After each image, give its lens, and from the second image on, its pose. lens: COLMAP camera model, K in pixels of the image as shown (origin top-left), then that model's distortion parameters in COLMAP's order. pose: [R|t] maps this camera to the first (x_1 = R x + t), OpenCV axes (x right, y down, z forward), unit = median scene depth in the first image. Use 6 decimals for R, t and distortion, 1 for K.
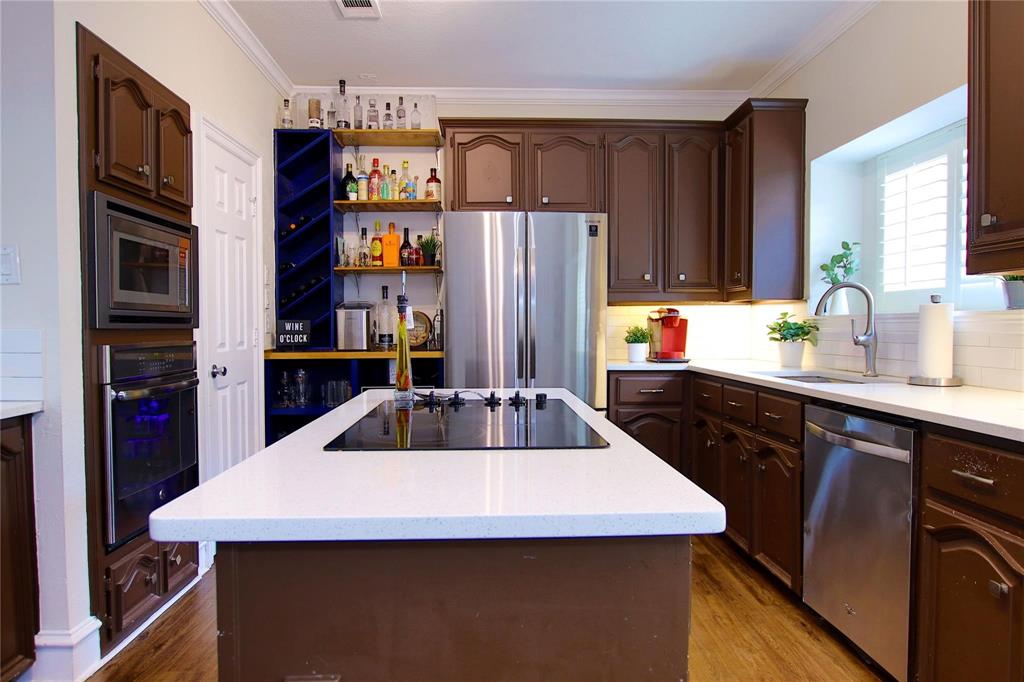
lens RADIAL K [[646.6, 0, 511.5], [0, 646.6, 338.8], [0, 0, 1]] dist [-0.020494, 0.011547]
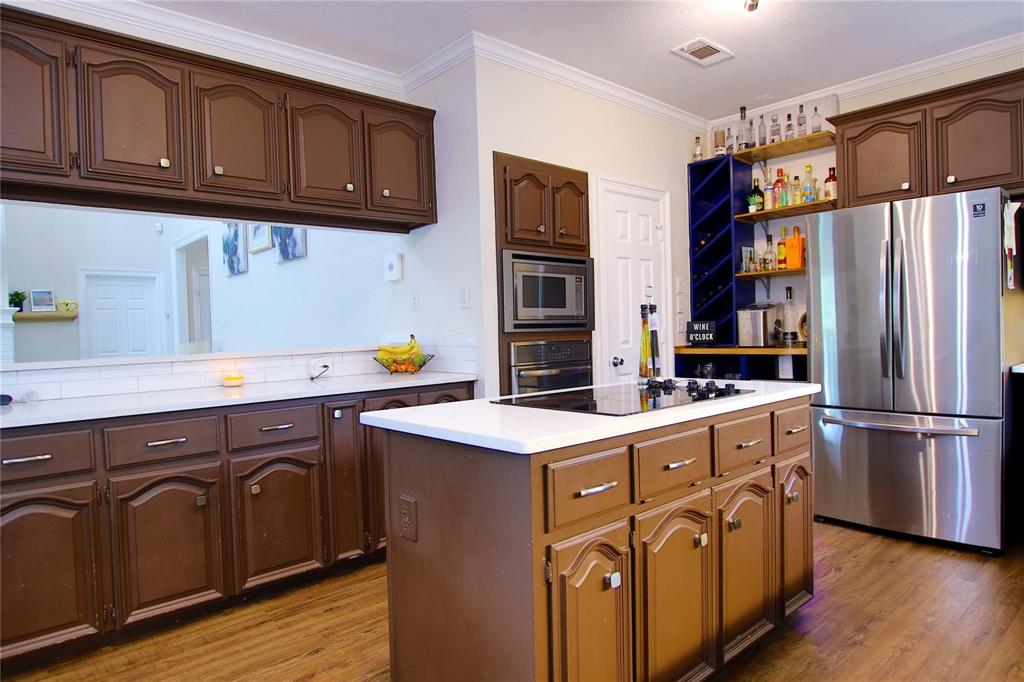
lens RADIAL K [[619.3, 0, 506.1], [0, 619.3, 347.2], [0, 0, 1]] dist [-0.021575, -0.003914]
pose [[0.636380, 0.006175, -0.771351, 0.310665], [0.007504, 0.999871, 0.014196, -0.000074], [0.771340, -0.014822, 0.636251, -0.009117]]
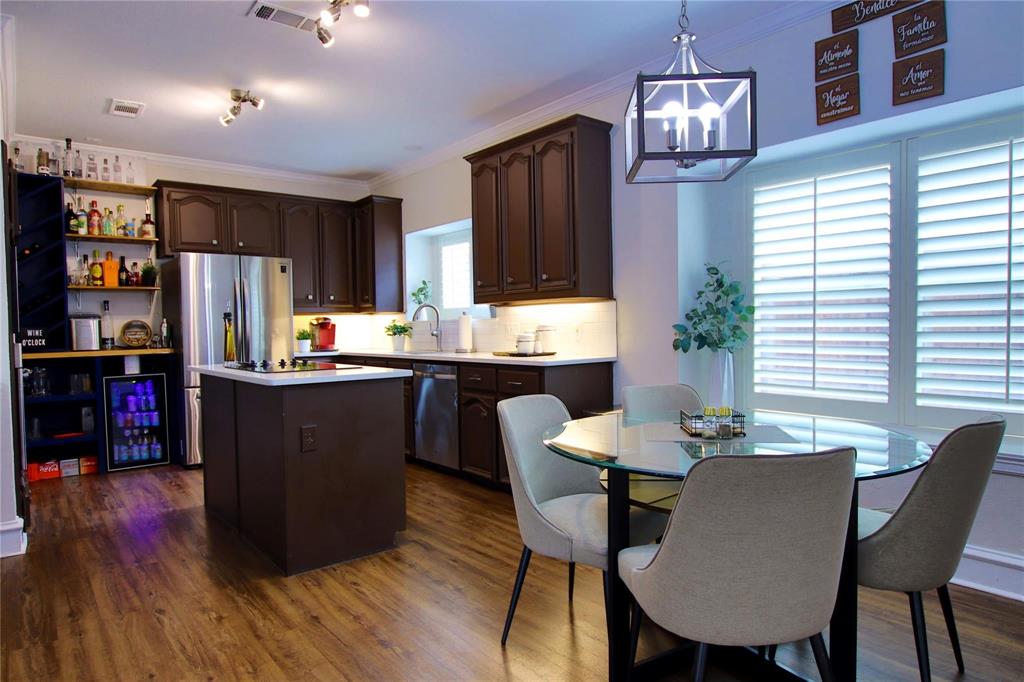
lens RADIAL K [[619.3, 0, 515.4], [0, 619.3, 345.7], [0, 0, 1]] dist [-0.021575, -0.003914]
pose [[0.798753, -0.030172, 0.600902, -0.297996], [0.028379, 0.999520, 0.012464, 0.017010], [-0.600990, 0.007097, 0.799225, -0.496724]]
